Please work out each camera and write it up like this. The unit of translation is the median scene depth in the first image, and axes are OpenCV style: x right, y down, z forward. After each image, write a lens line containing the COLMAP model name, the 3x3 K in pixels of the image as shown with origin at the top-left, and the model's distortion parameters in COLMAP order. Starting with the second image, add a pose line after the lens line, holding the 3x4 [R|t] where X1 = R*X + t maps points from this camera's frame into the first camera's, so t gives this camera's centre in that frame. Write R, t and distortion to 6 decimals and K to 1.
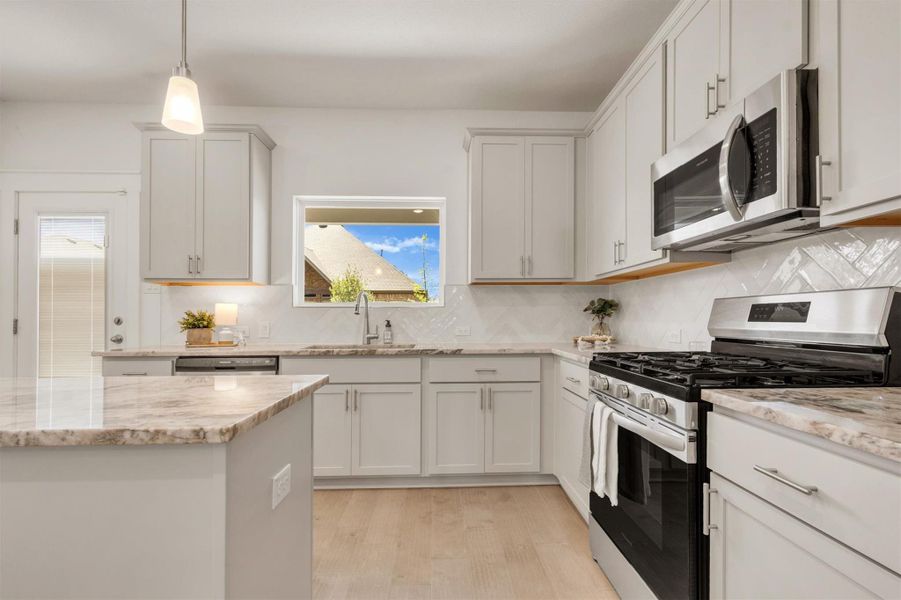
lens RADIAL K [[413.3, 0, 454.2], [0, 413.3, 319.3], [0, 0, 1]] dist [0.002990, -0.000490]
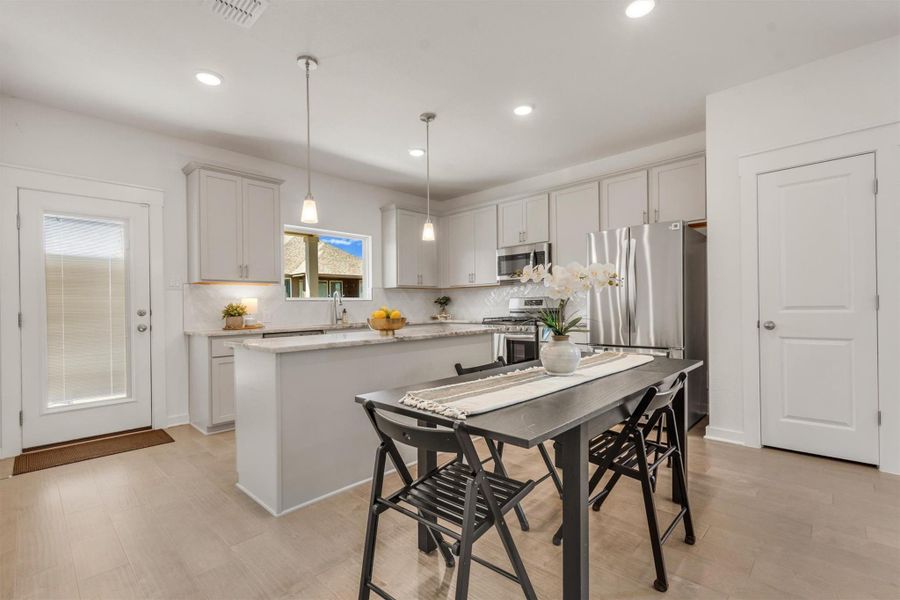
lens RADIAL K [[412.9, 0, 456.2], [0, 412.9, 302.2], [0, 0, 1]] dist [0.002990, -0.000490]
pose [[0.713255, -0.003226, 0.700897, -1.079474], [0.017469, 0.999761, -0.013176, 0.005387], [-0.700687, 0.021641, 0.713141, -0.506086]]
